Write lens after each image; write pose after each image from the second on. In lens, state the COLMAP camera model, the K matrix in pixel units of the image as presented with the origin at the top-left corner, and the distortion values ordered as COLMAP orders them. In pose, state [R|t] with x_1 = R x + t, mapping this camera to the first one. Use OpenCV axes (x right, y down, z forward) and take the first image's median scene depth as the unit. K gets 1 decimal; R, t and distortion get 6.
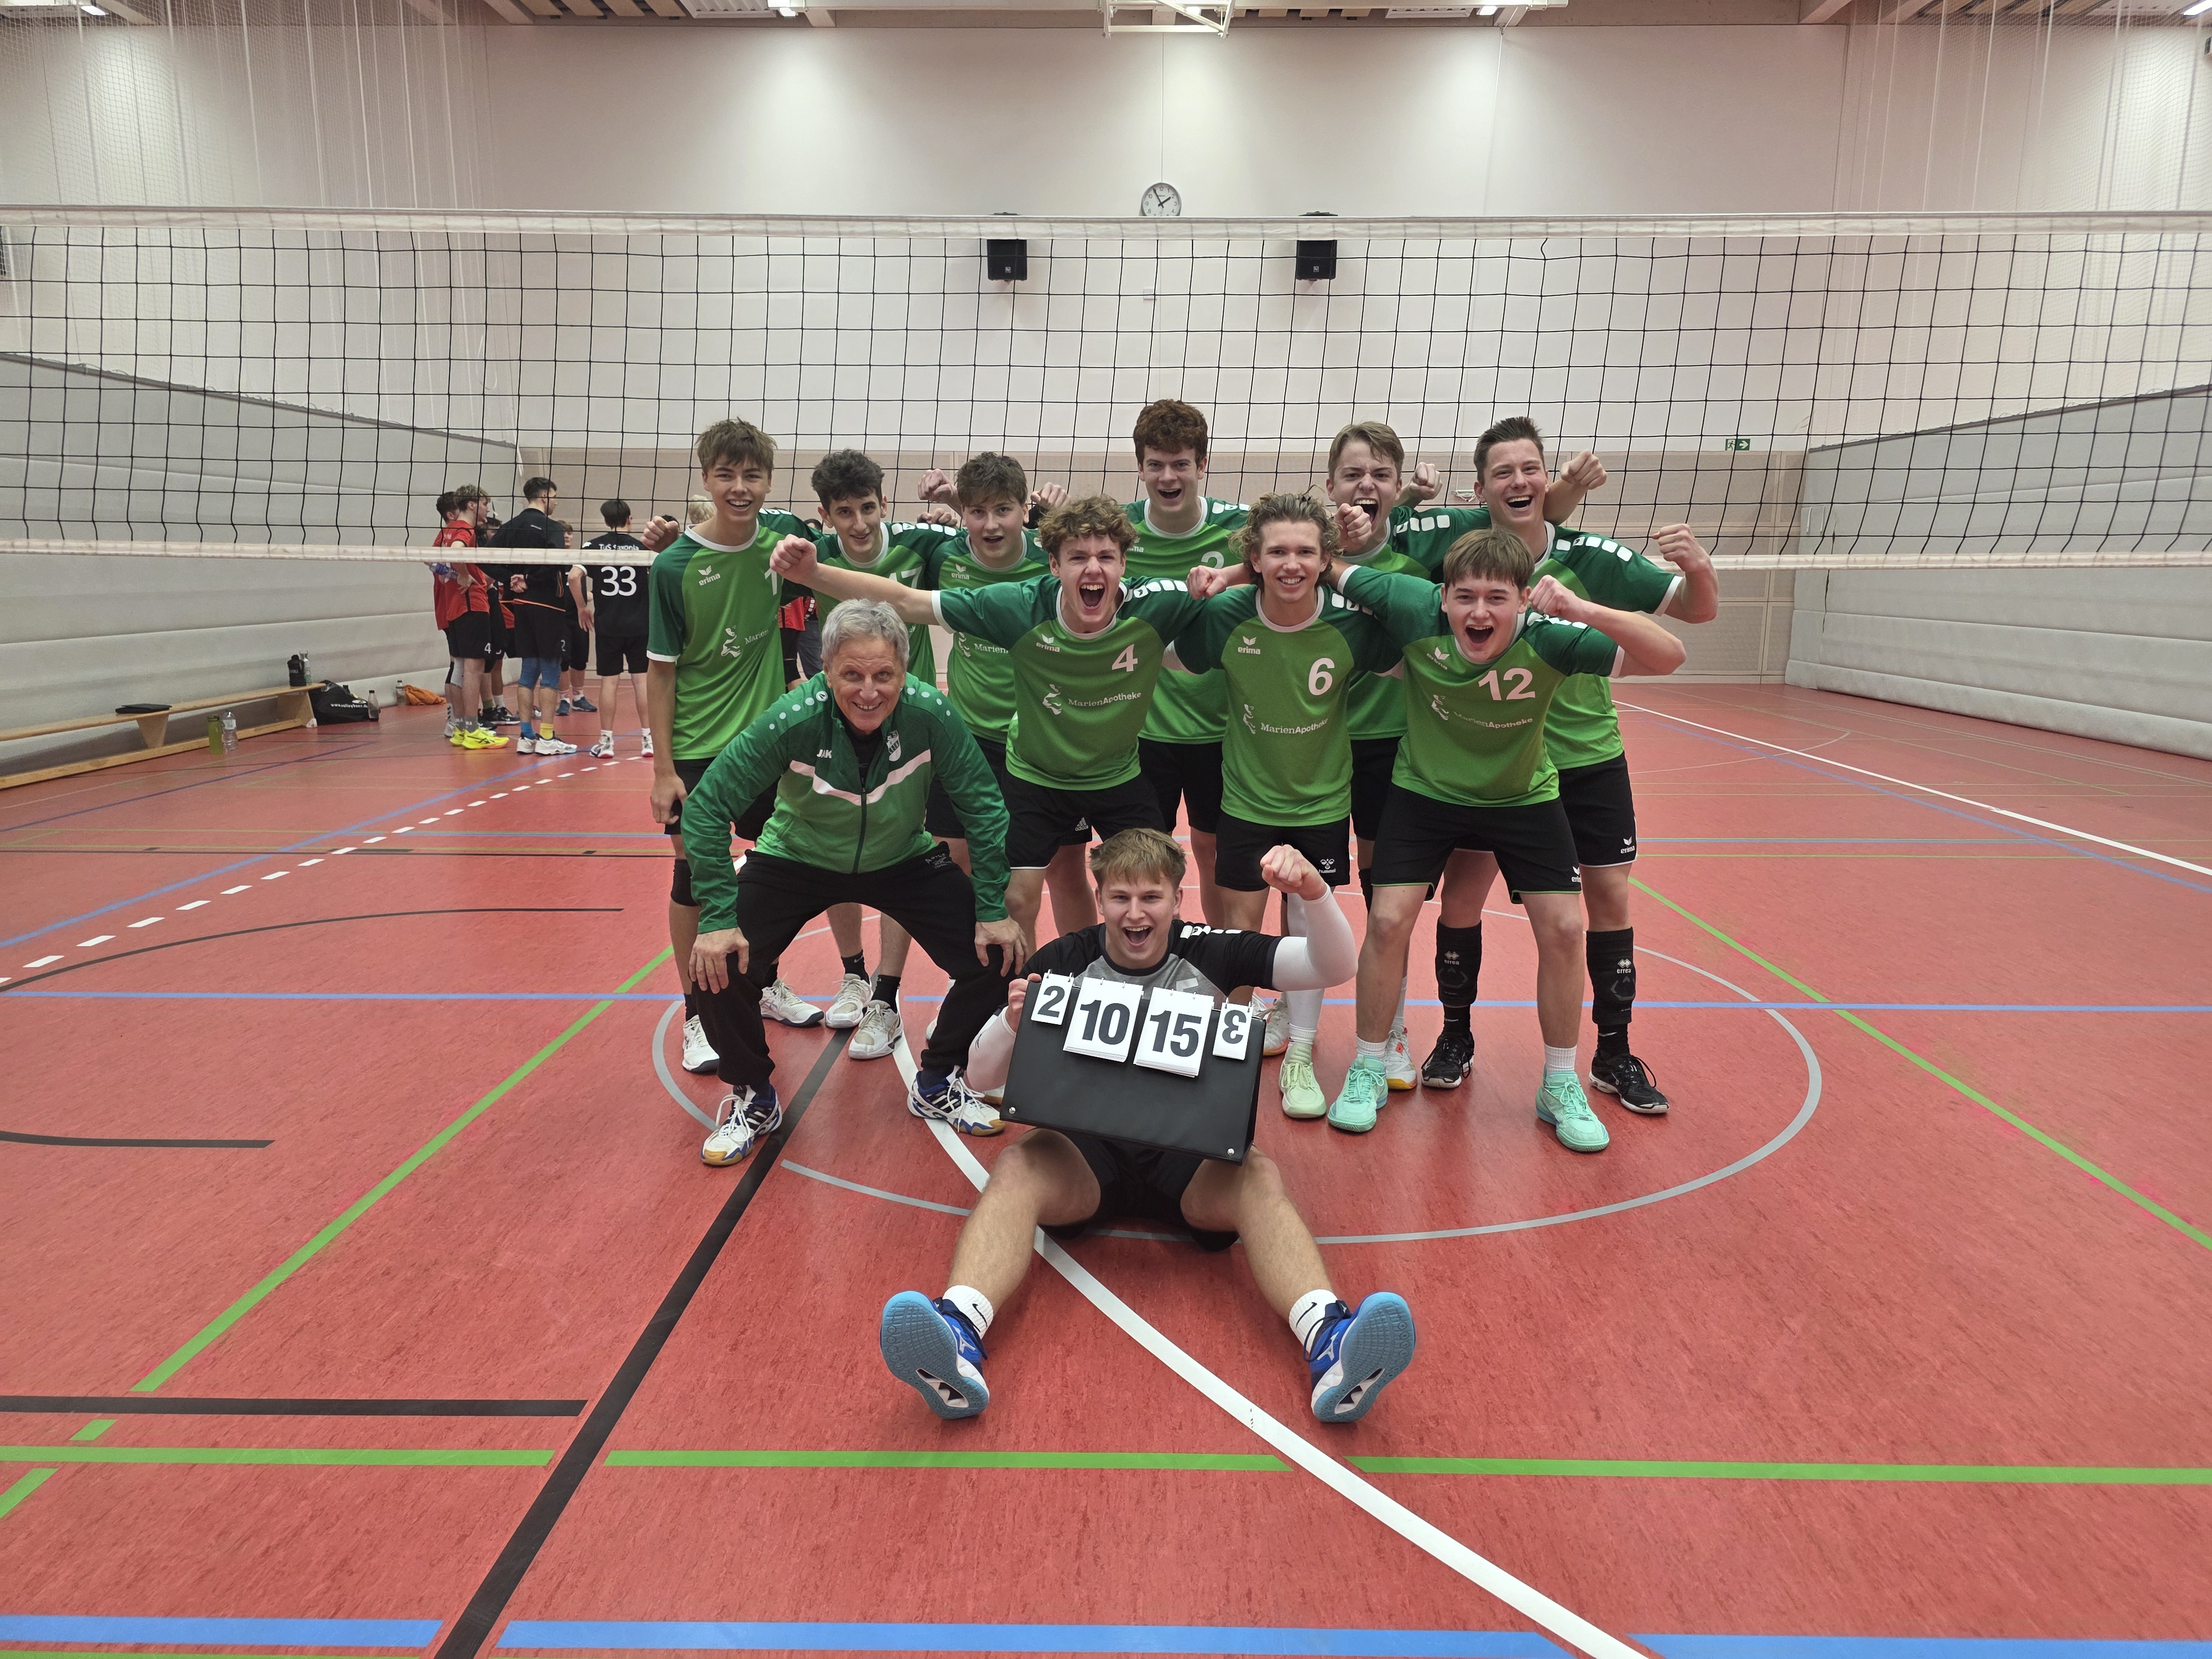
lens RADIAL K [[1544.5, 0, 1106.0], [0, 1544.5, 829.5], [0, 0, 1]] dist [0.007583, 0.001939]
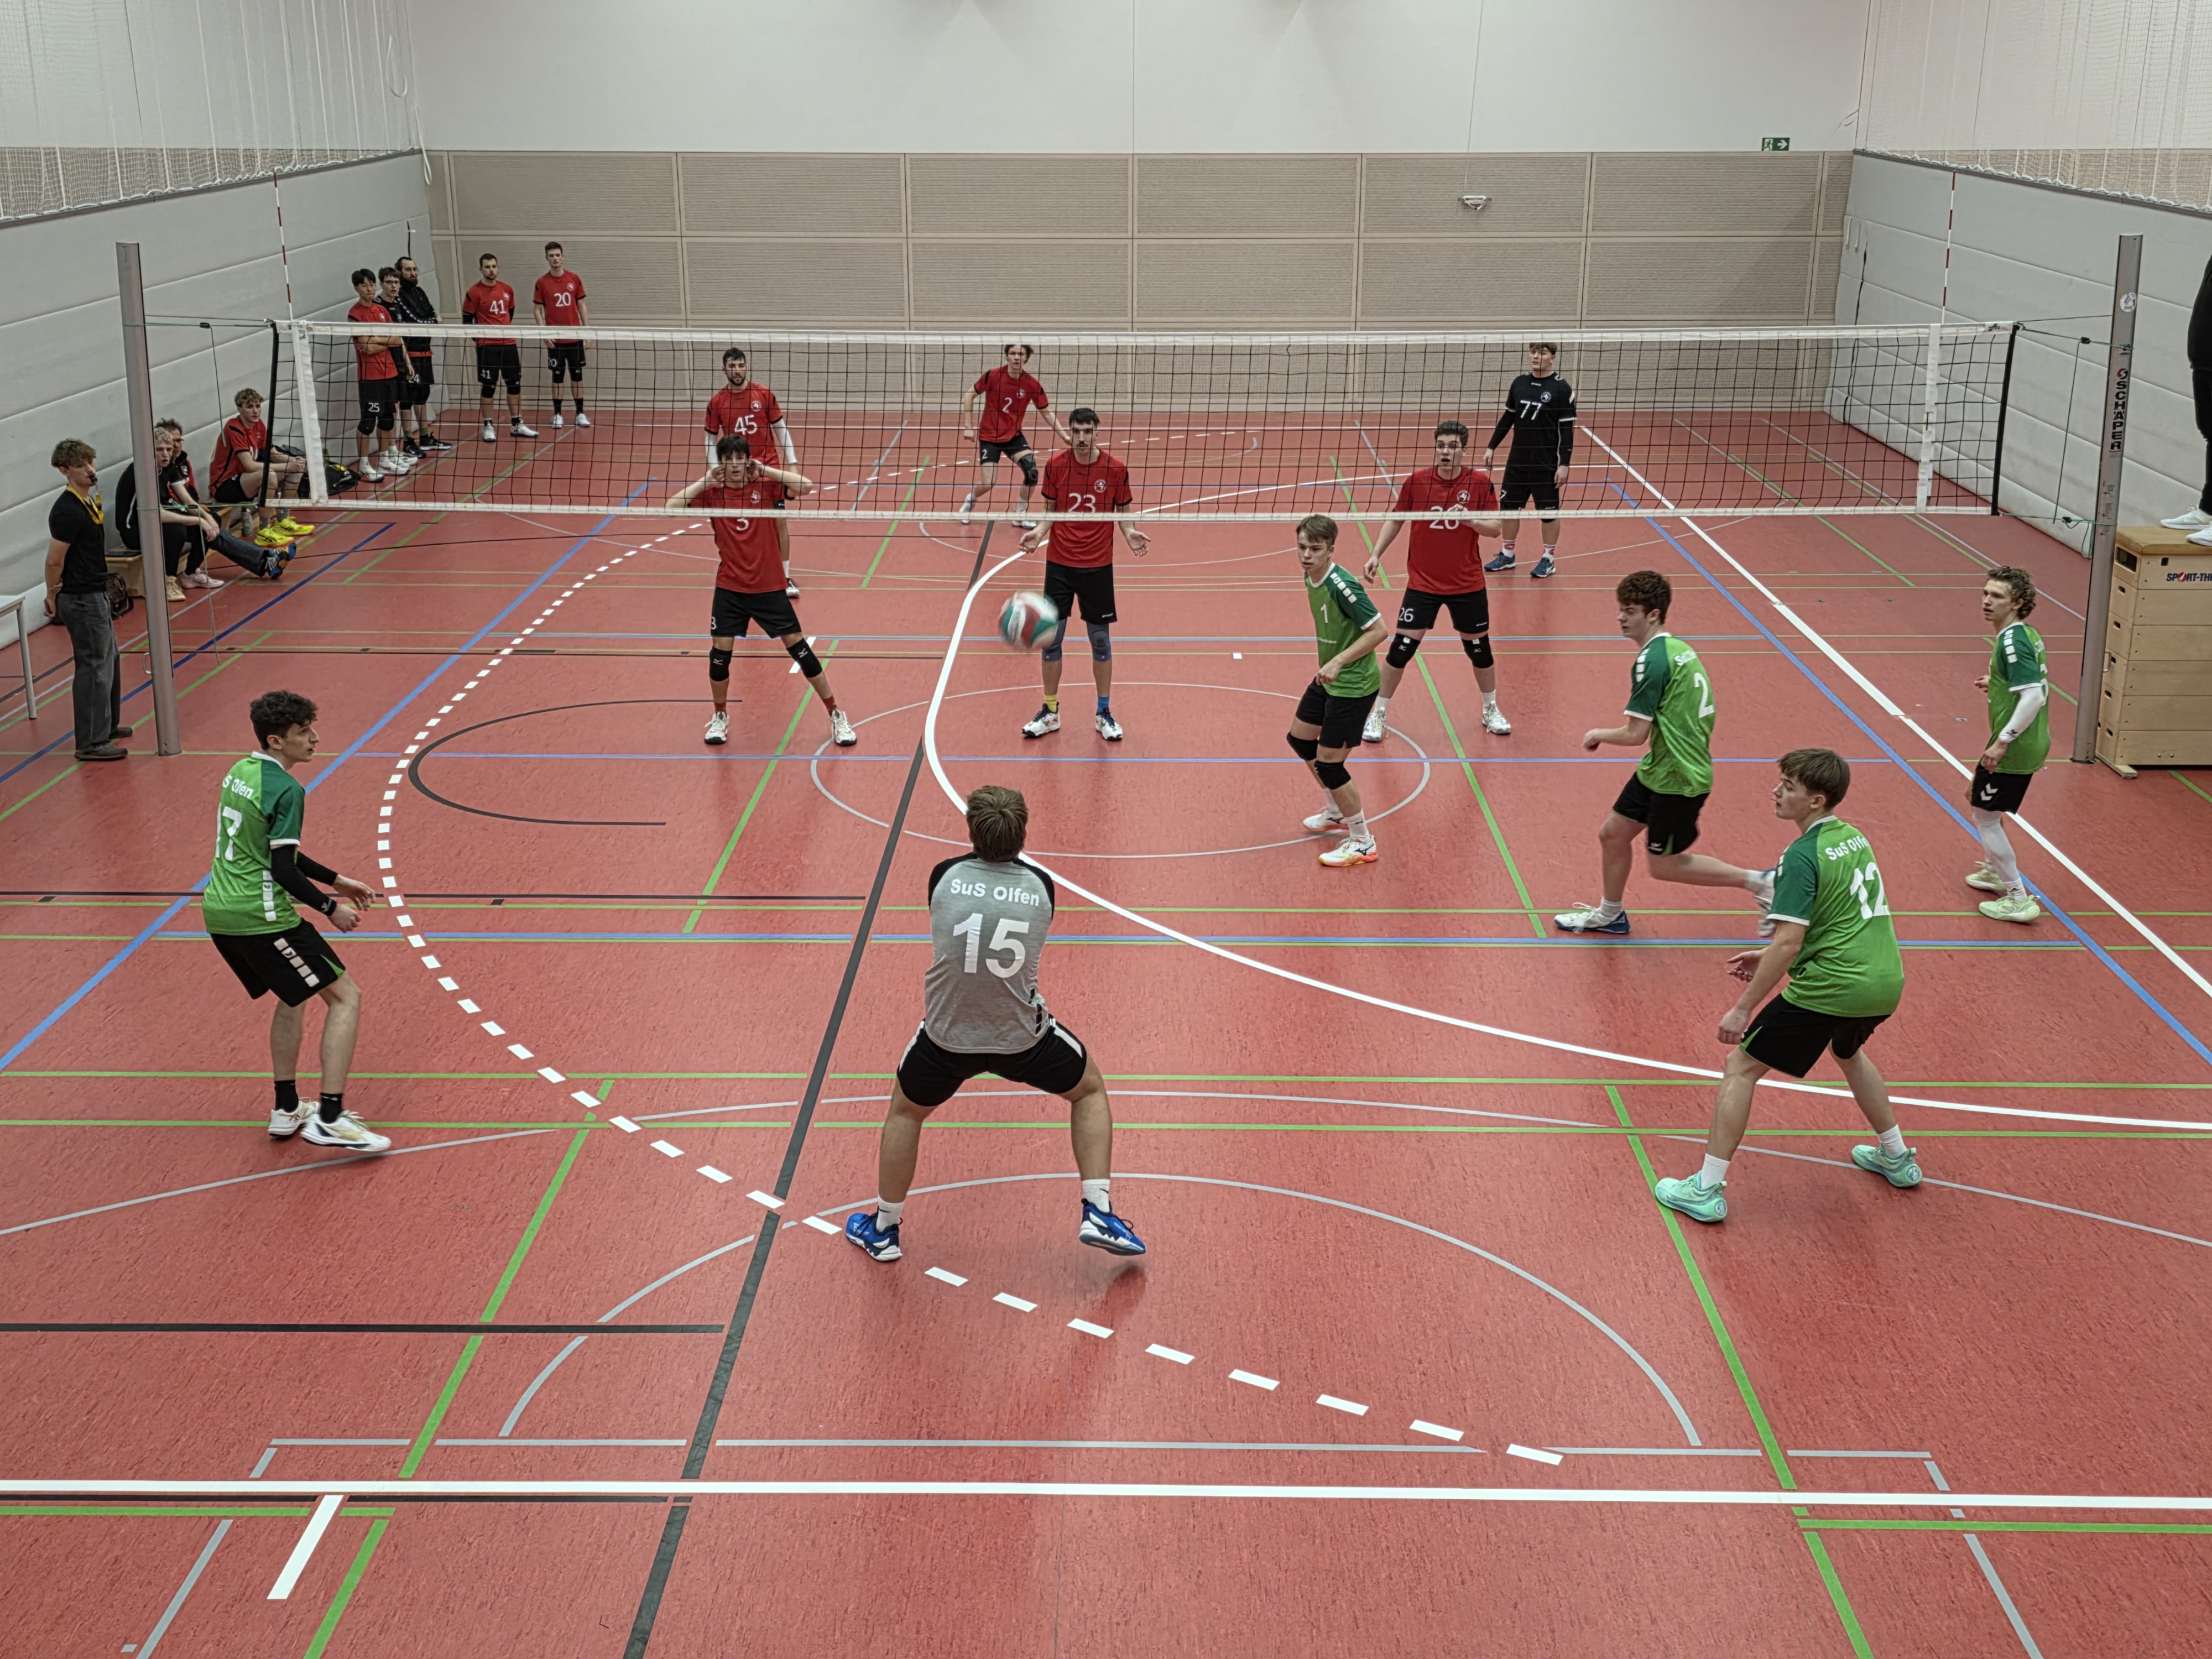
lens RADIAL K [[2531.8, 0, 1106.0], [0, 2531.8, 829.5], [0, 0, 1]] dist [0.103057, 0.002985]
pose [[0.999992, -0.002903, 0.002763, 0.051353], [0.002506, 0.990967, 0.134085, -0.207002], [-0.003127, -0.134077, 0.990966, -1.985346]]
